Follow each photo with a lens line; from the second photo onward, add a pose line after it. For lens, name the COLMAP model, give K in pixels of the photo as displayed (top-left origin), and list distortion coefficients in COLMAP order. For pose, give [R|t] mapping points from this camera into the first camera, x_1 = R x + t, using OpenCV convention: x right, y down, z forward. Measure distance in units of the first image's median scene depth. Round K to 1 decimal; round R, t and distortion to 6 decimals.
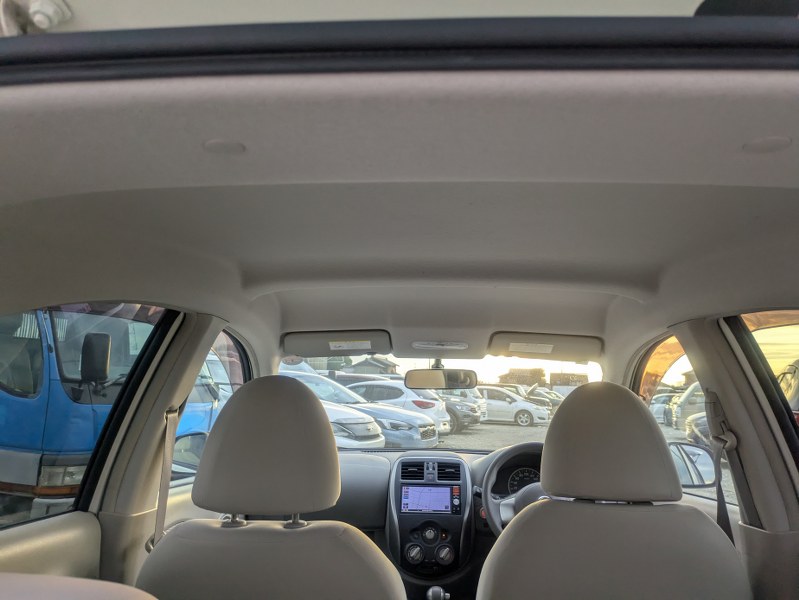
lens RADIAL K [[599.9, 0, 403.8], [0, 599.9, 300.6], [0, 0, 1]] dist [0.029146, -0.011509]
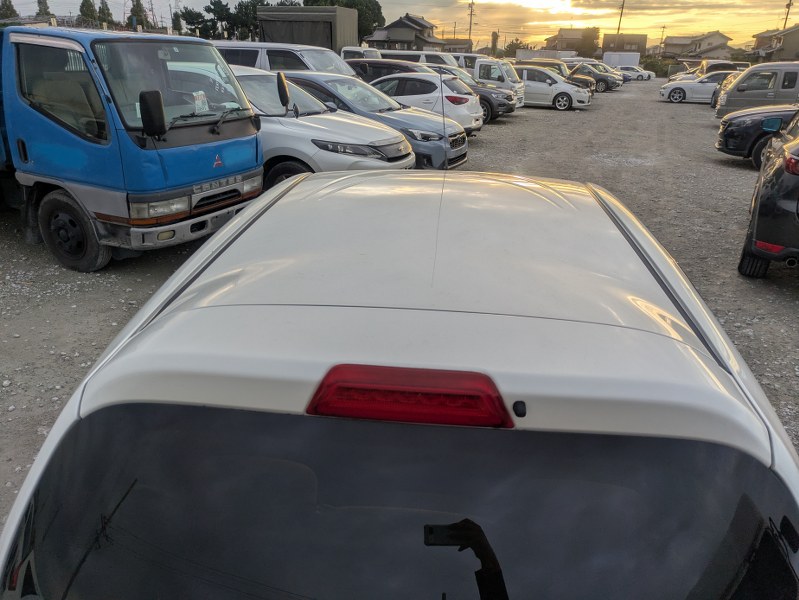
lens RADIAL K [[601.2, 0, 407.8], [0, 601.2, 305.0], [0, 0, 1]] dist [0.033887, -0.011849]
pose [[0.998674, 0.023637, -0.045743, 0.036969], [0.003273, 0.857463, 0.514536, -0.327015], [0.051385, -0.514003, 0.856248, -0.216039]]
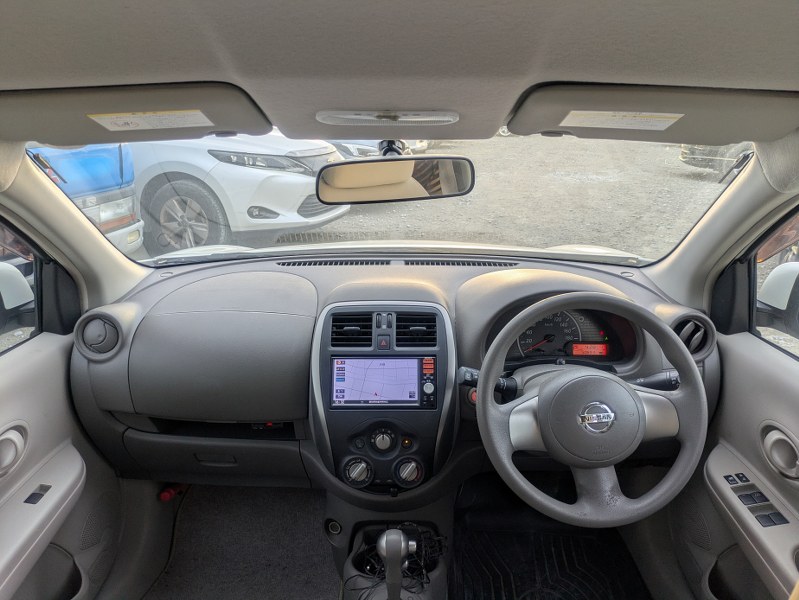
lens RADIAL K [[599.9, 0, 403.8], [0, 599.9, 300.6], [0, 0, 1]] dist [0.029146, -0.011509]
pose [[0.999115, -0.030119, 0.029354, 0.047136], [0.013229, 0.887588, 0.460447, 0.001016], [-0.039922, -0.459652, 0.887202, 0.509325]]
